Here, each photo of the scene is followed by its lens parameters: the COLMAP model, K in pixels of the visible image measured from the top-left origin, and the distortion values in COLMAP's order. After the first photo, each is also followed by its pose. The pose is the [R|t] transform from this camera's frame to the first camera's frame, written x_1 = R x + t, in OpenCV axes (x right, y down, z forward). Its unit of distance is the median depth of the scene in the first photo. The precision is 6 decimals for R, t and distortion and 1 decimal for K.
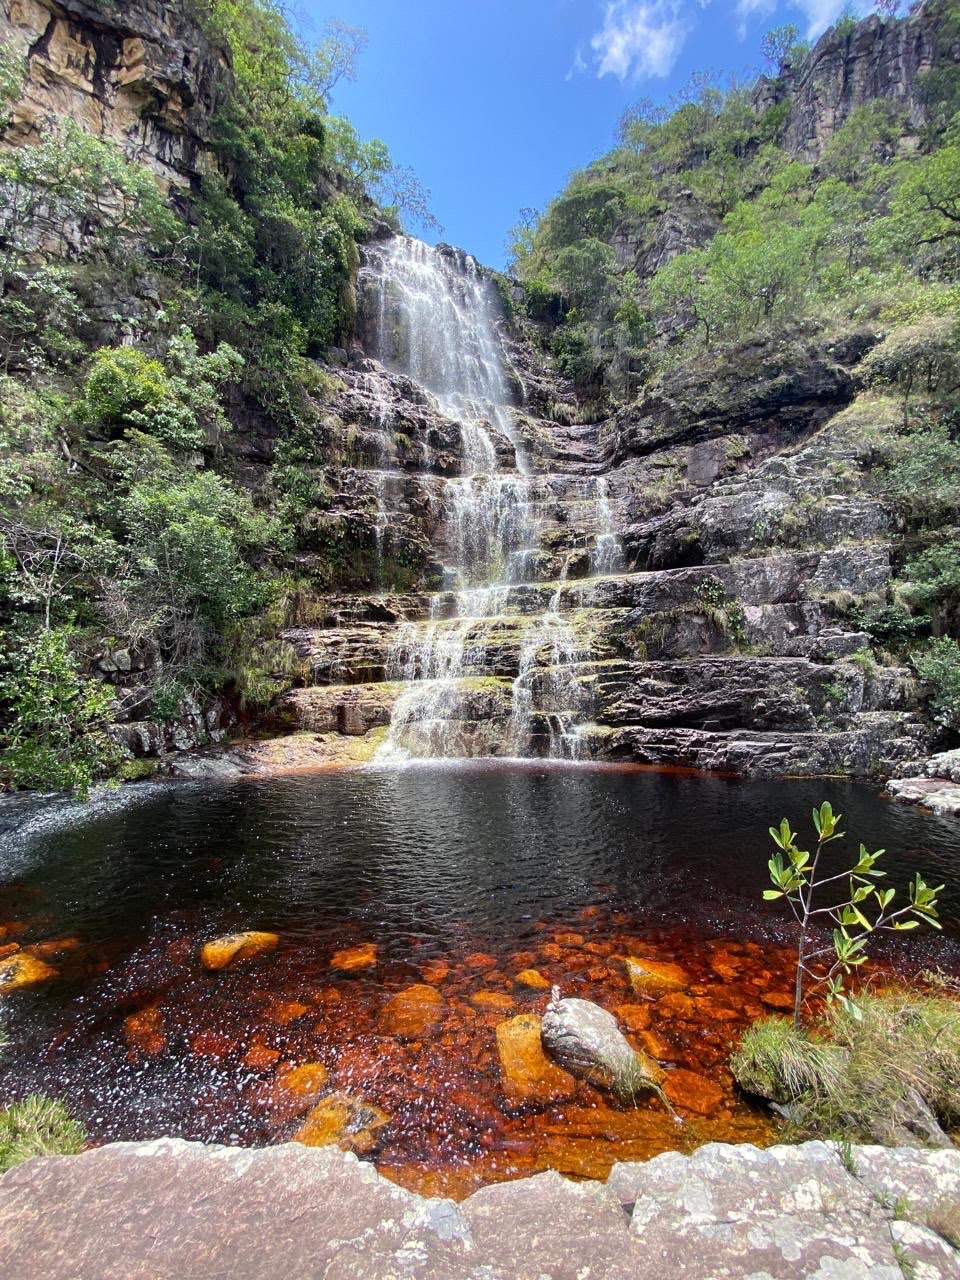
lens RADIAL K [[511.0, 0, 480.0], [0, 511.0, 640.0], [0, 0, 1]] dist [0.054694, -0.000036]
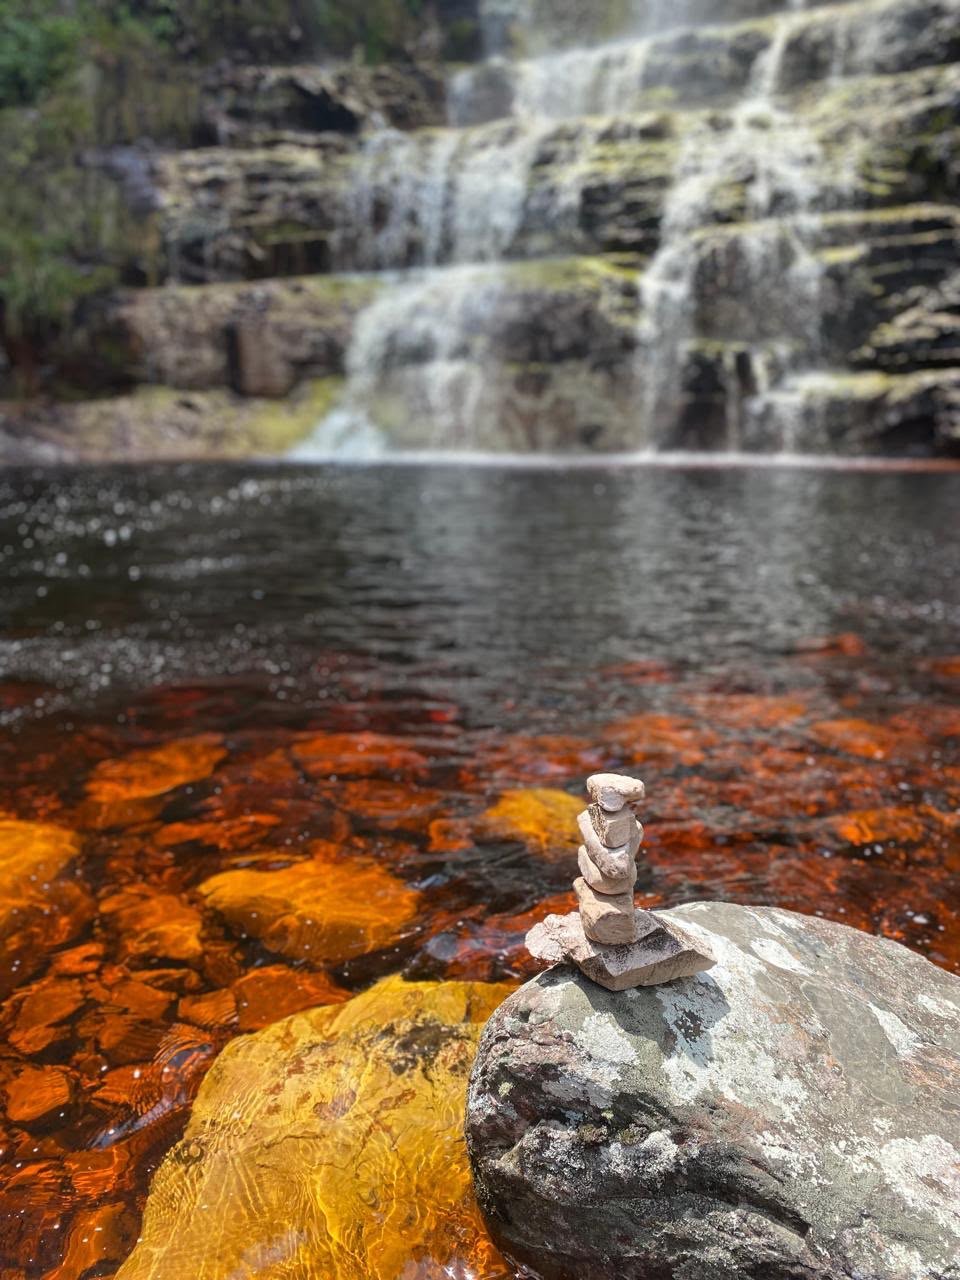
lens RADIAL K [[967.0, 0, 480.0], [0, 967.0, 640.0], [0, 0, 1]] dist [-0.002122, -0.003298]
pose [[0.993127, 0.030305, -0.113047, 0.030528], [0.005451, 0.952871, 0.303326, 0.127361], [0.116912, -0.301858, 0.946157, 0.182305]]
